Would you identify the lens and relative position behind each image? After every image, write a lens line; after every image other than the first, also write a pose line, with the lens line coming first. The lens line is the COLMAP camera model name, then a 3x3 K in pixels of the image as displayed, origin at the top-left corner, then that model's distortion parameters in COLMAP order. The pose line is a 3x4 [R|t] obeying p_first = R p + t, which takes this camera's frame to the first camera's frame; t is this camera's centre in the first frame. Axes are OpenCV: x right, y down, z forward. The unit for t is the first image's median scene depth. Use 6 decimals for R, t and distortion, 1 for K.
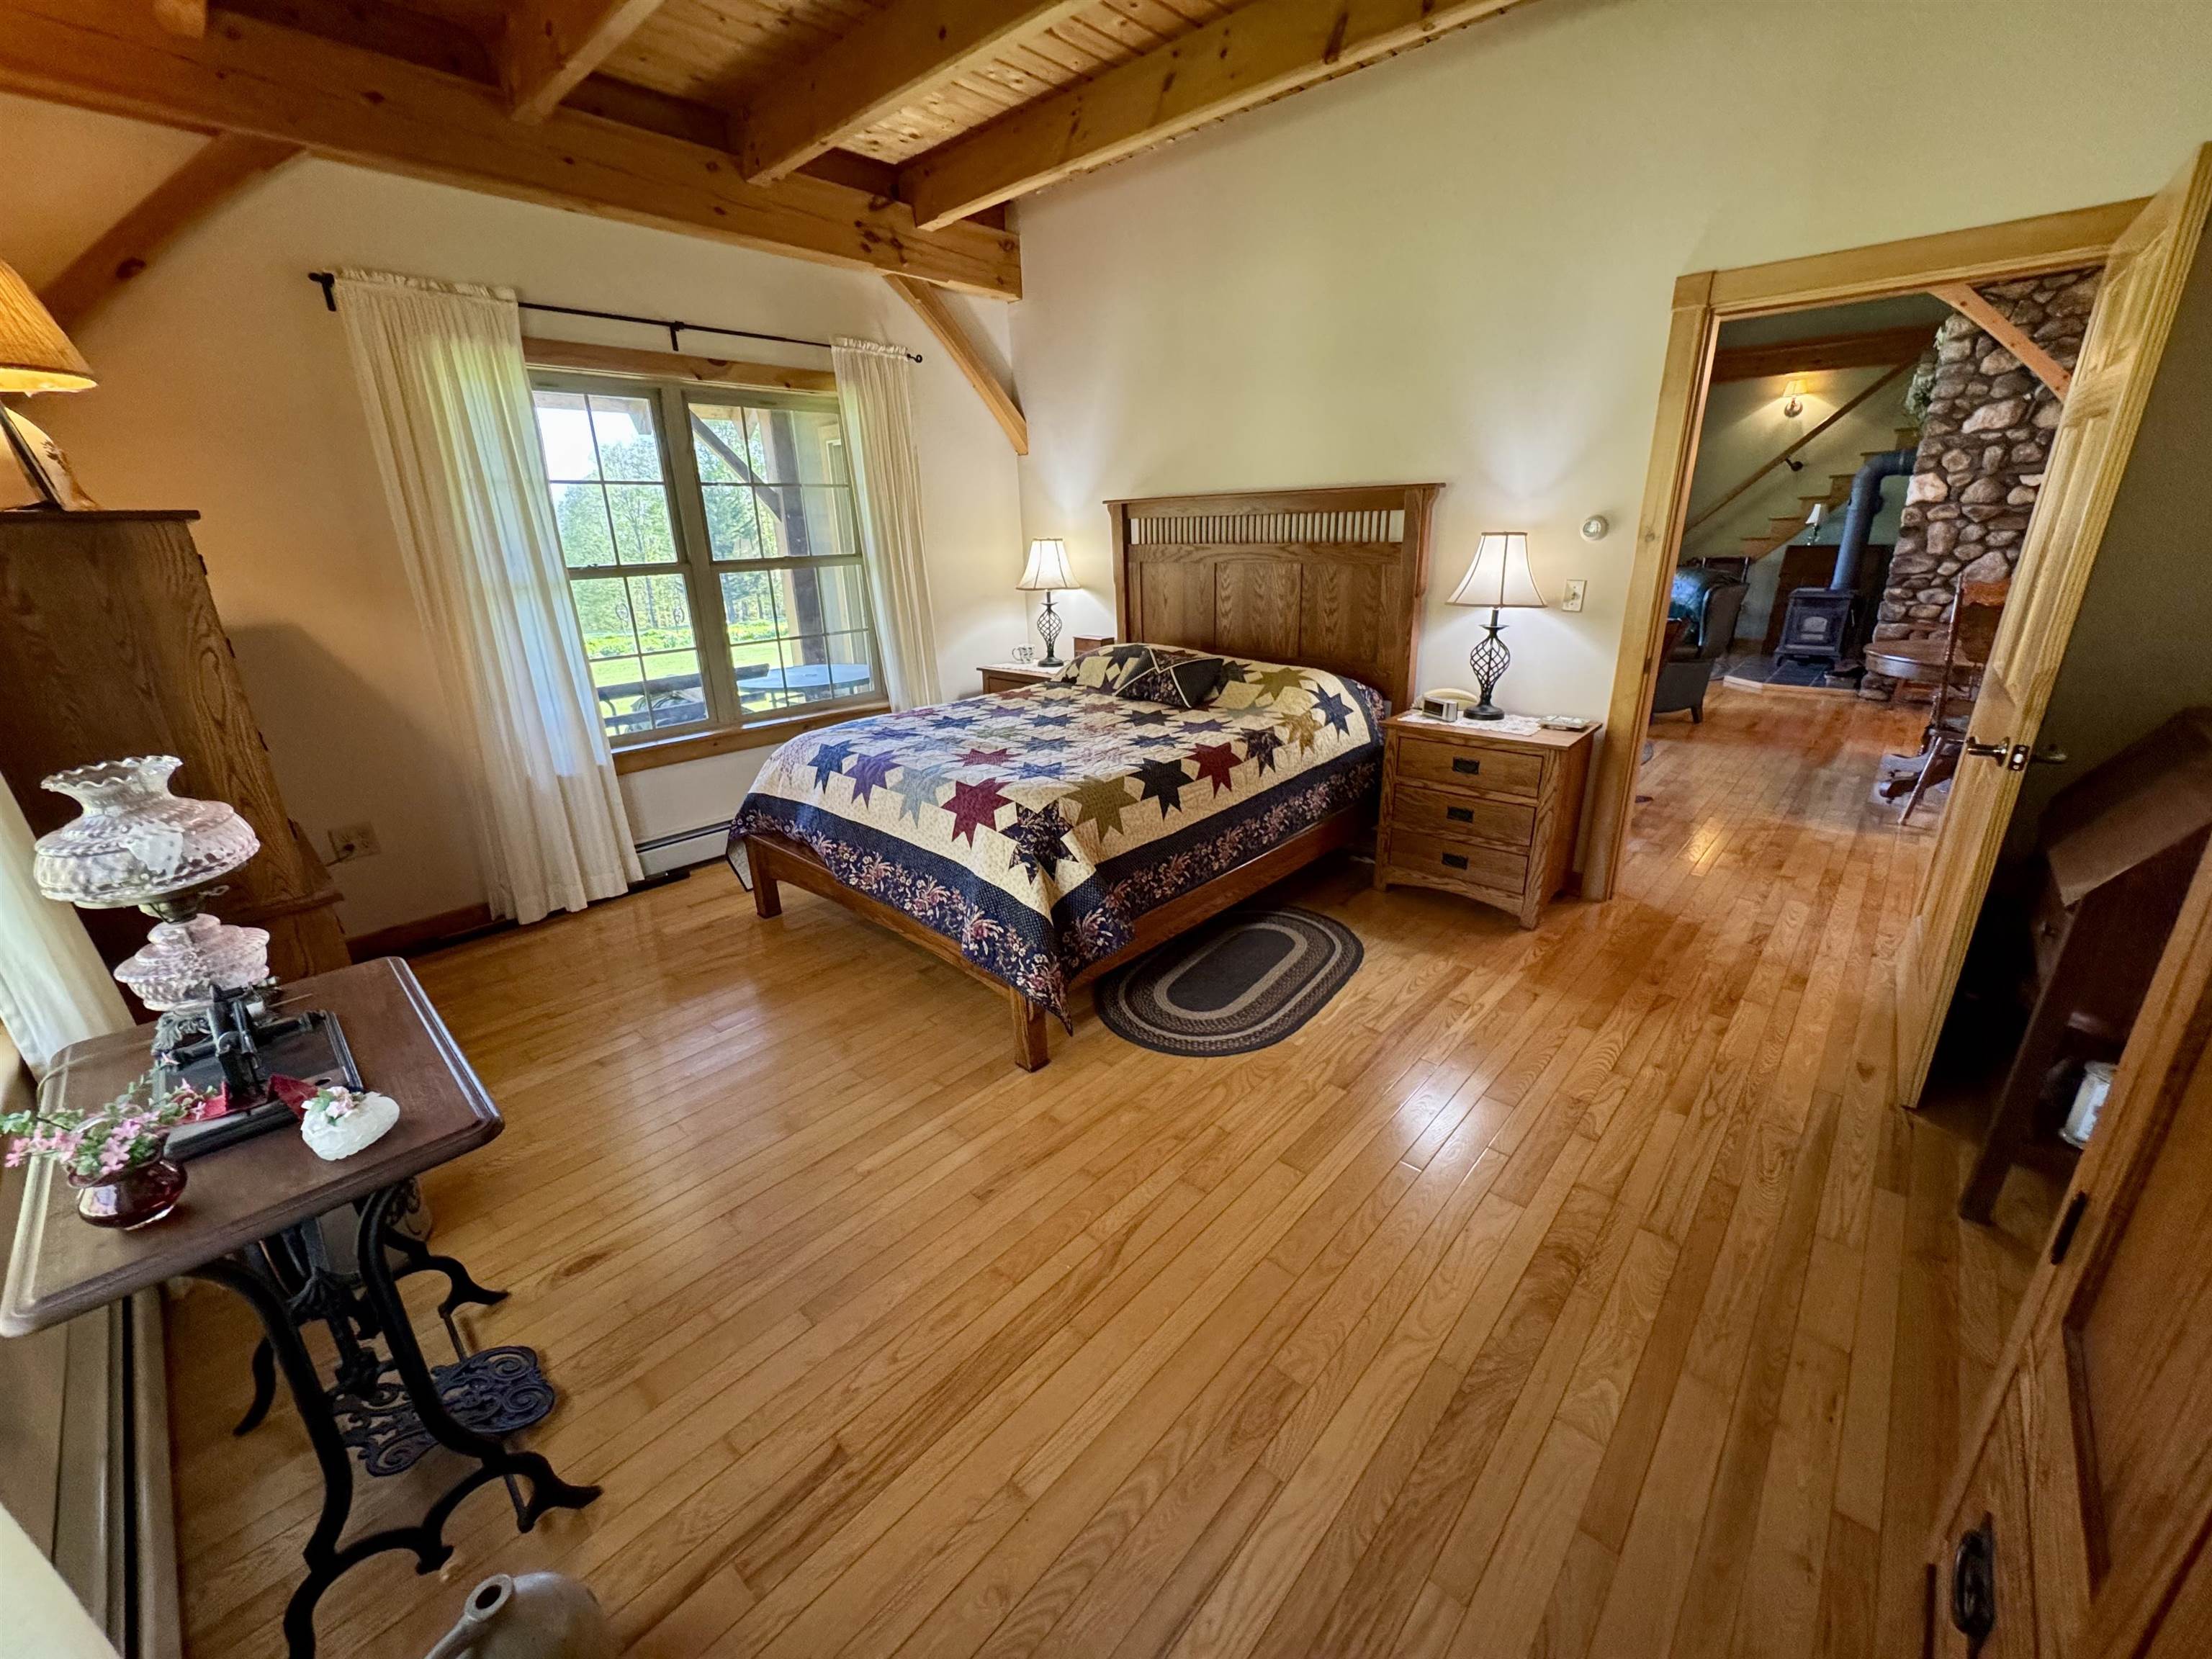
lens RADIAL K [[877.3, 0, 1107.6], [0, 877.3, 821.9], [0, 0, 1]] dist [-0.001059, -0.000161]
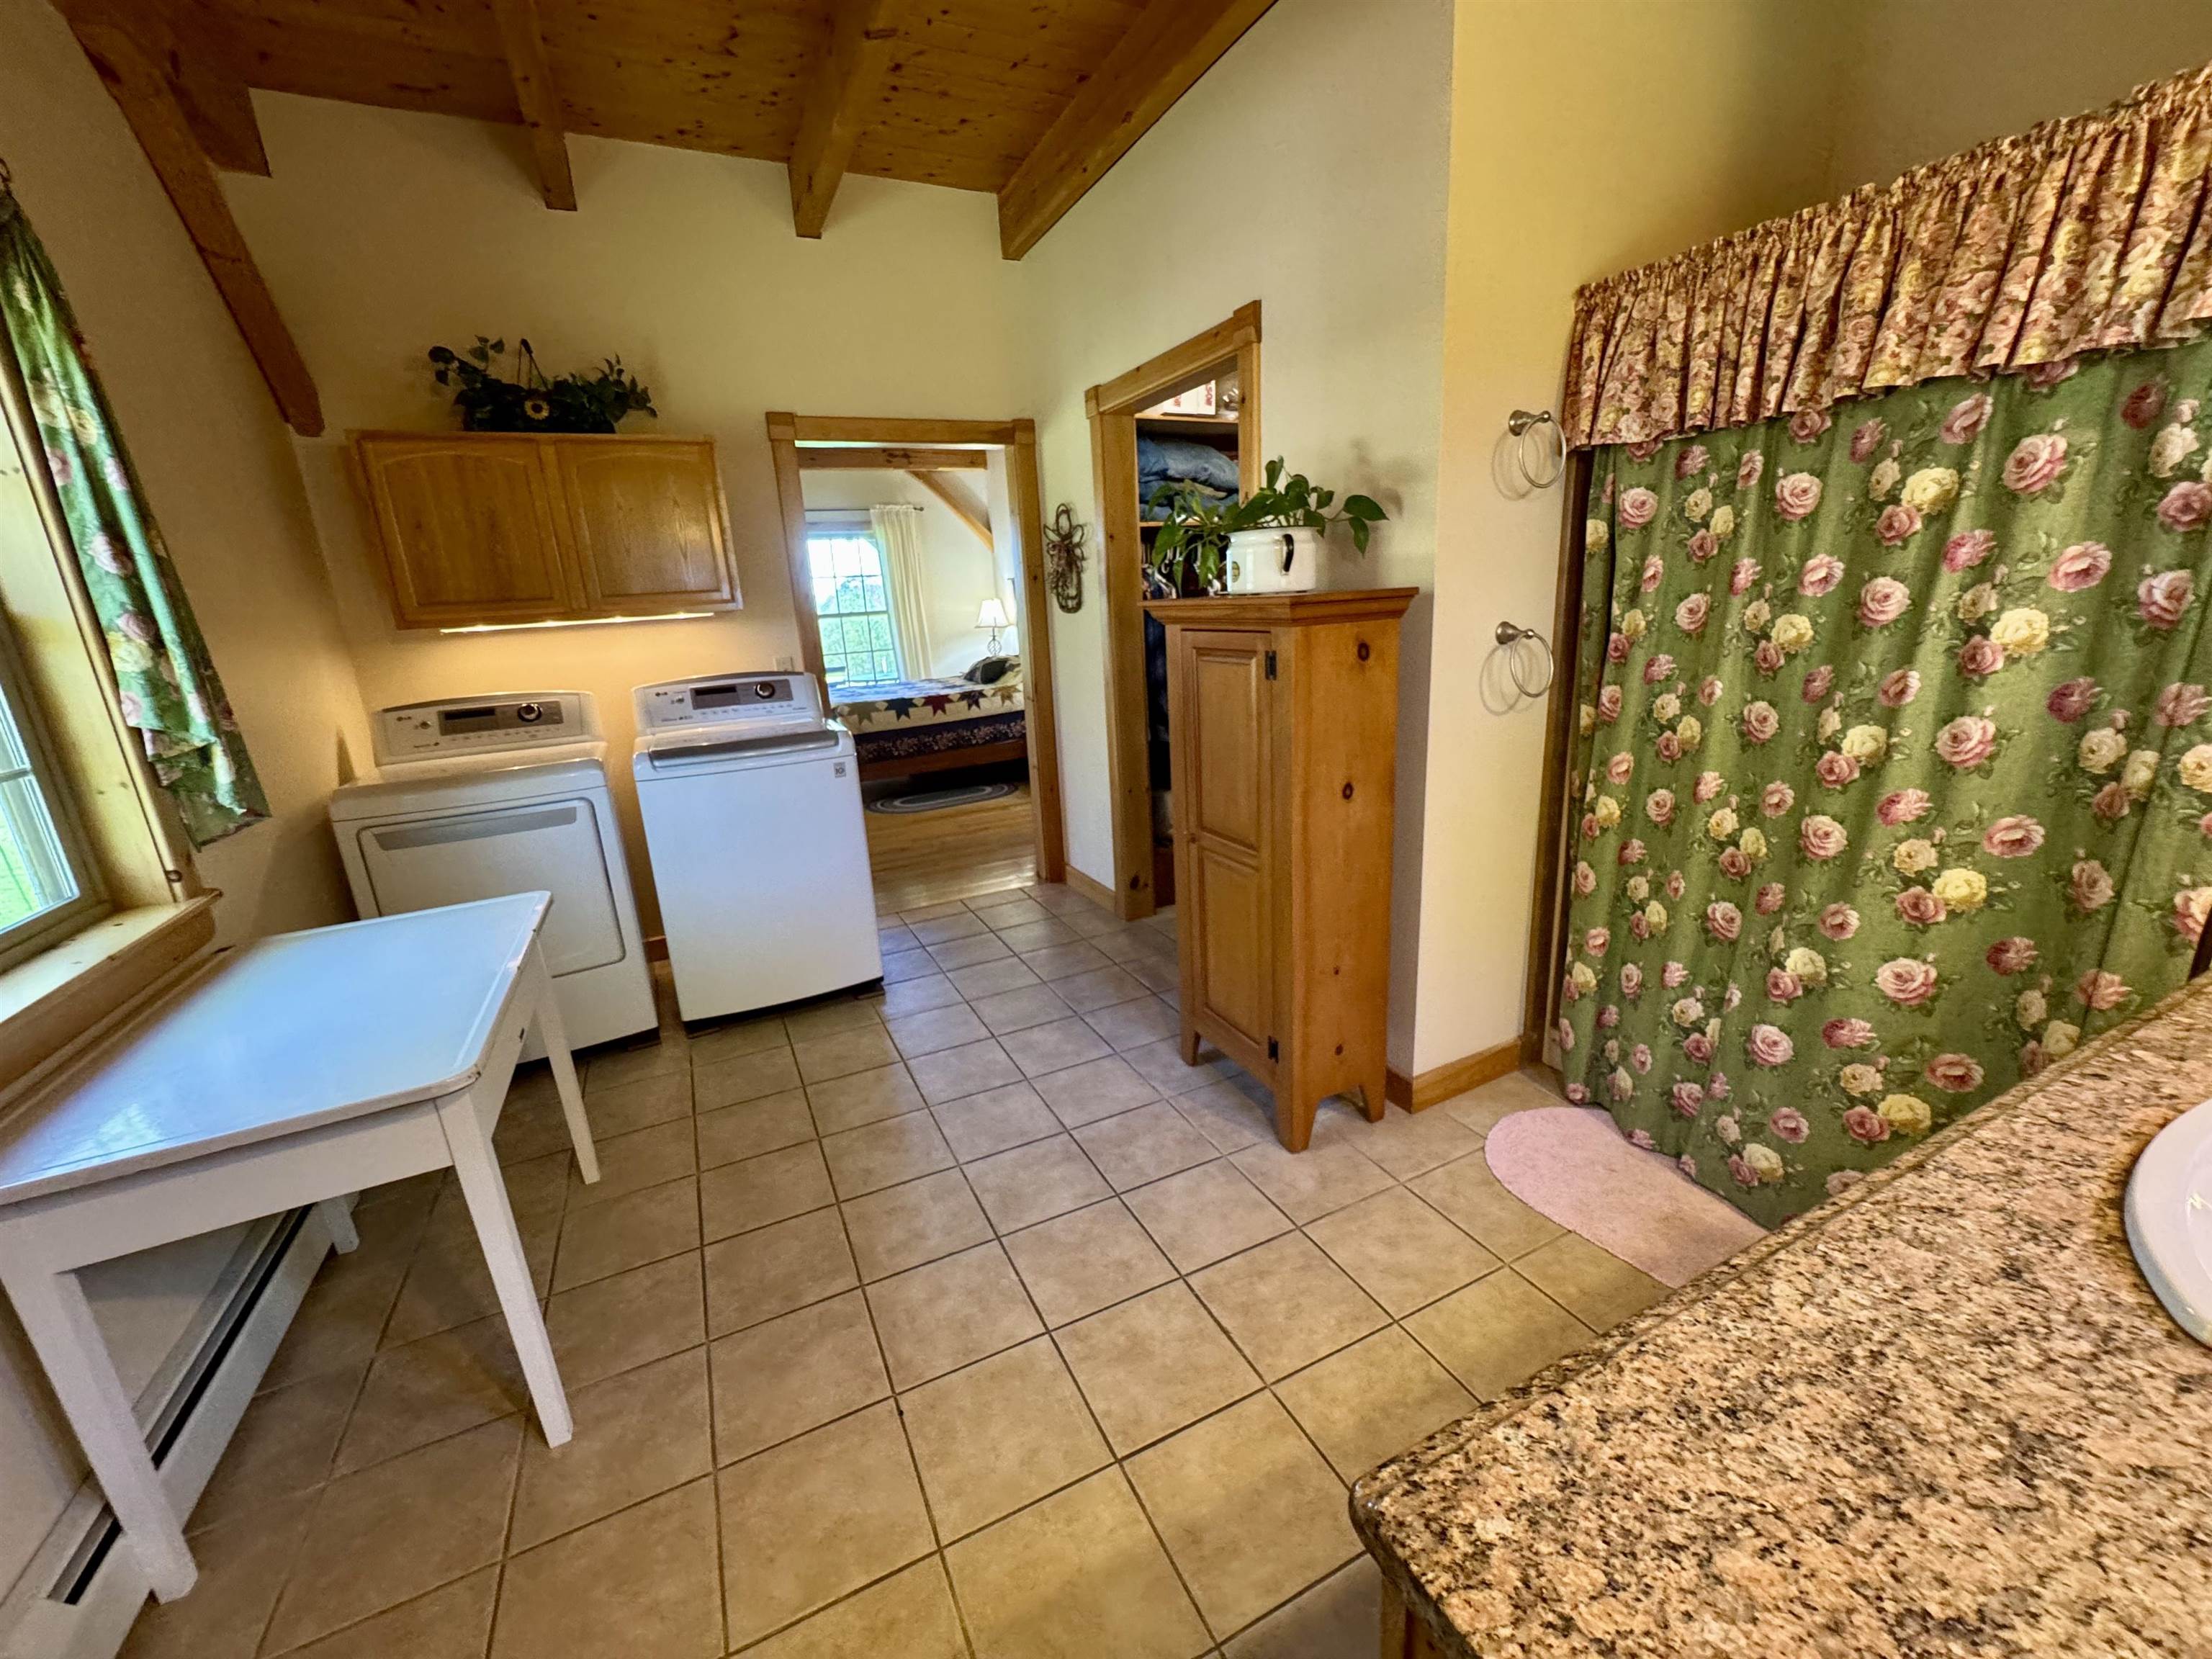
lens RADIAL K [[881.9, 0, 1111.7], [0, 881.9, 829.5], [0, 0, 1]] dist [-0.002738, 0.000257]
pose [[0.931290, 0.073939, -0.356696, 1.066244], [-0.089135, 0.995671, -0.026329, 0.217751], [0.353206, 0.056314, 0.933849, -0.718146]]
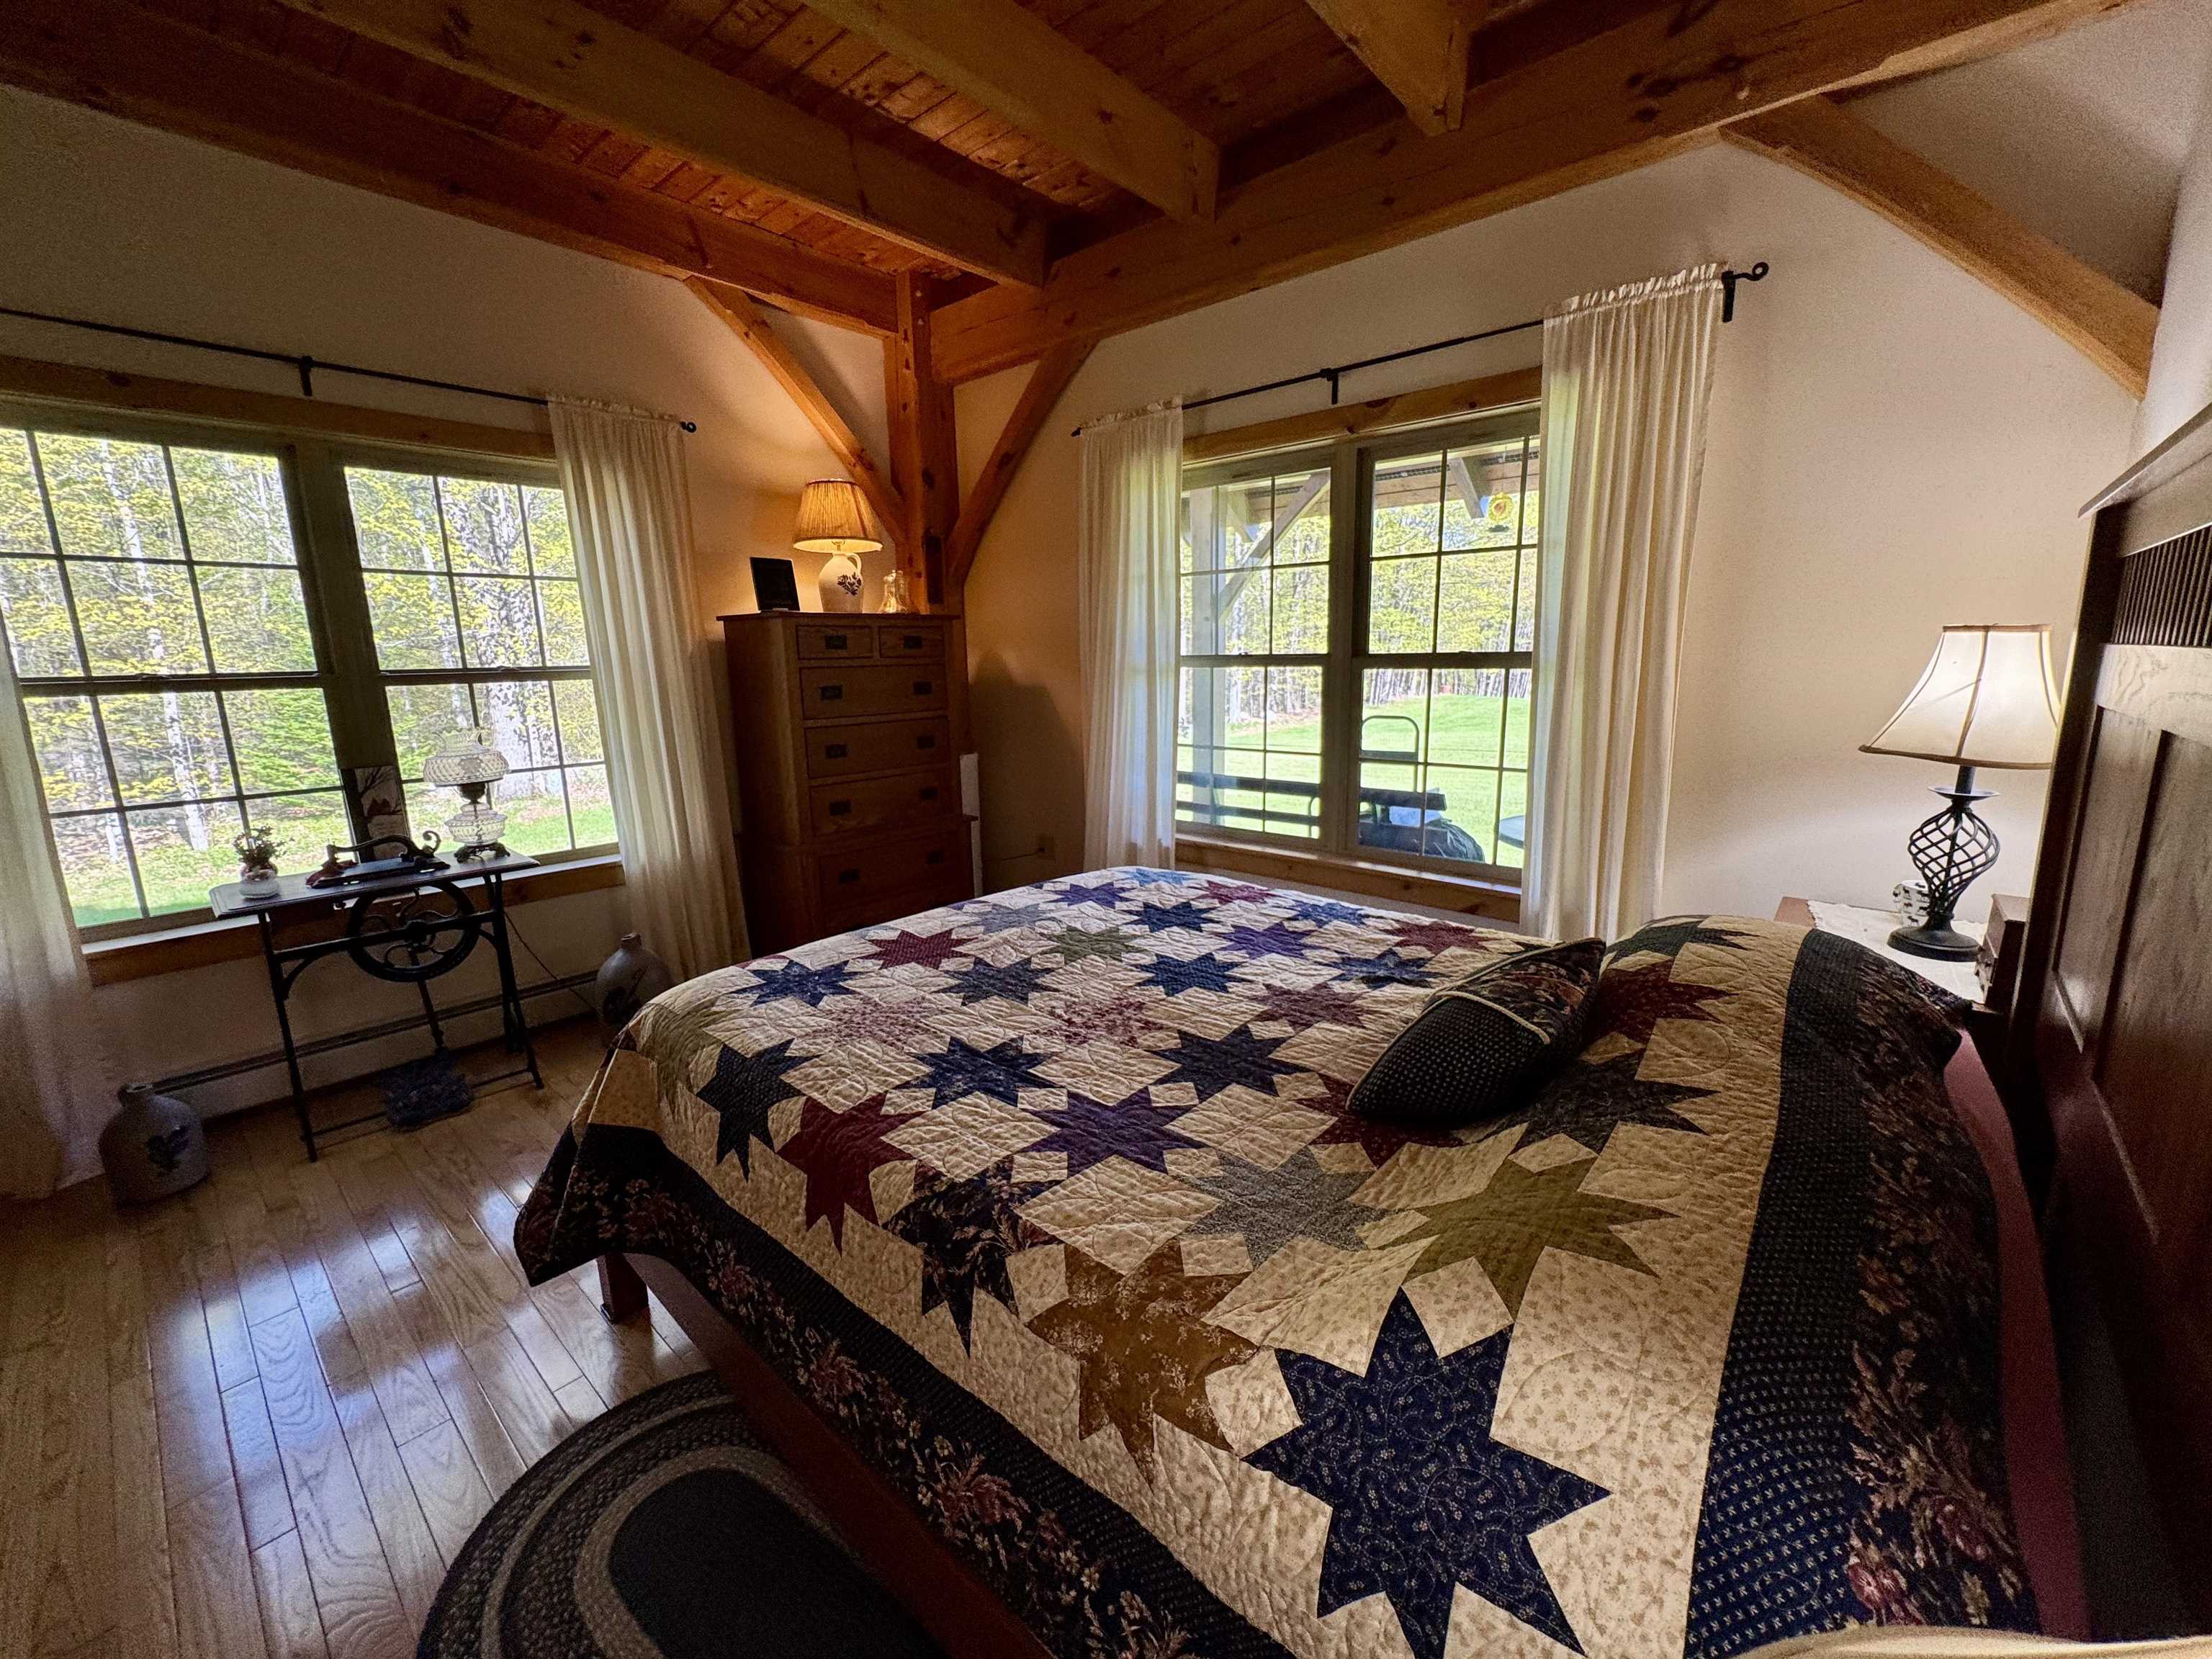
lens RADIAL K [[881.9, 0, 1111.7], [0, 881.9, 829.5], [0, 0, 1]] dist [-0.002738, 0.000257]
pose [[0.026387, 0.225843, -0.973806, 0.386003], [-0.305401, 0.929393, 0.207267, -0.264393], [0.951858, 0.291932, 0.093497, 0.813105]]
